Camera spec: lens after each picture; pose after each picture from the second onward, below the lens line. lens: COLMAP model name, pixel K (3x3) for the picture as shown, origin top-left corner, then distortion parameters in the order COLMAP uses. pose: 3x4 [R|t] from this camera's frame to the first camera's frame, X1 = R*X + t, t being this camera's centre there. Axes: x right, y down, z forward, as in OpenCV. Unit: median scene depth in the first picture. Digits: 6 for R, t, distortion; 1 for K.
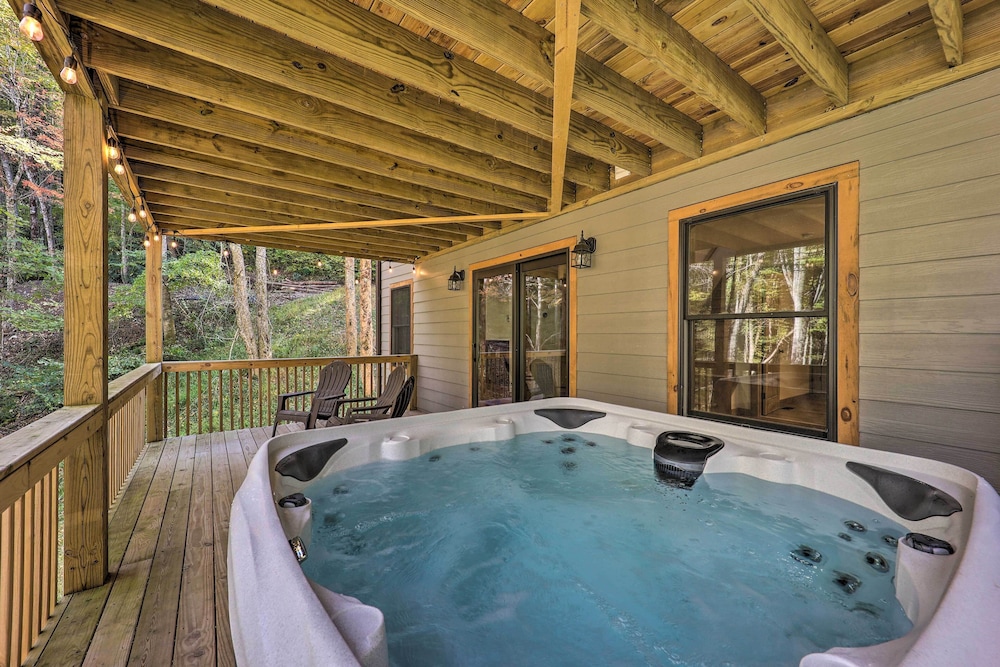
lens RADIAL K [[407.7, 0, 500.0], [0, 407.7, 333.5], [0, 0, 1]] dist [-0.002456, -0.000355]
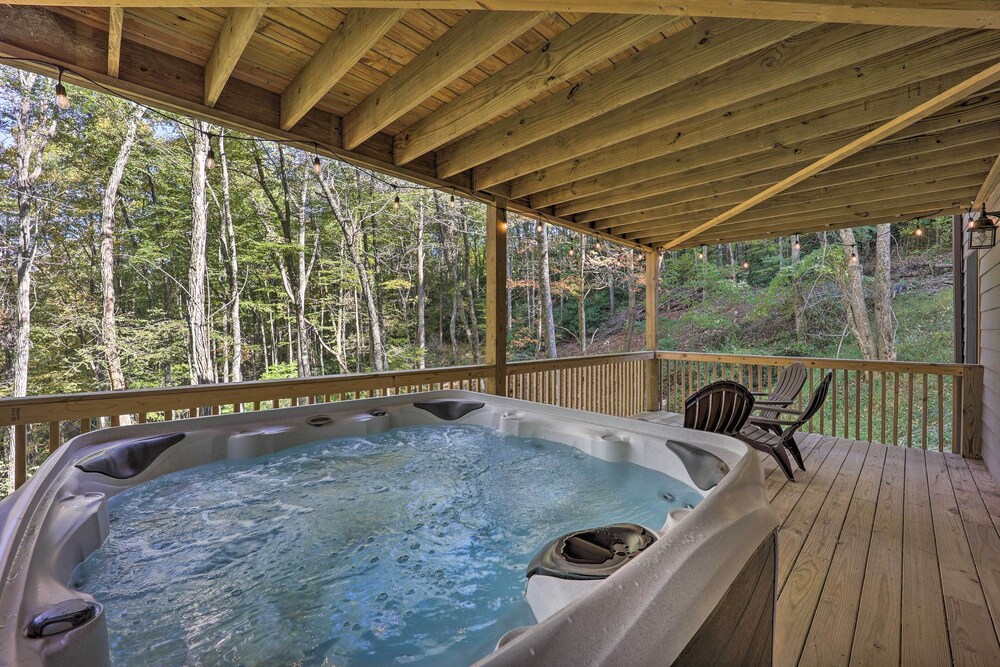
lens RADIAL K [[407.7, 0, 500.0], [0, 407.7, 333.5], [0, 0, 1]] dist [-0.002456, -0.000355]
pose [[0.134510, 0.011539, -0.990845, 0.494191], [-0.004302, 0.999930, 0.011061, 0.004787], [0.990903, 0.002775, 0.134550, 0.437627]]
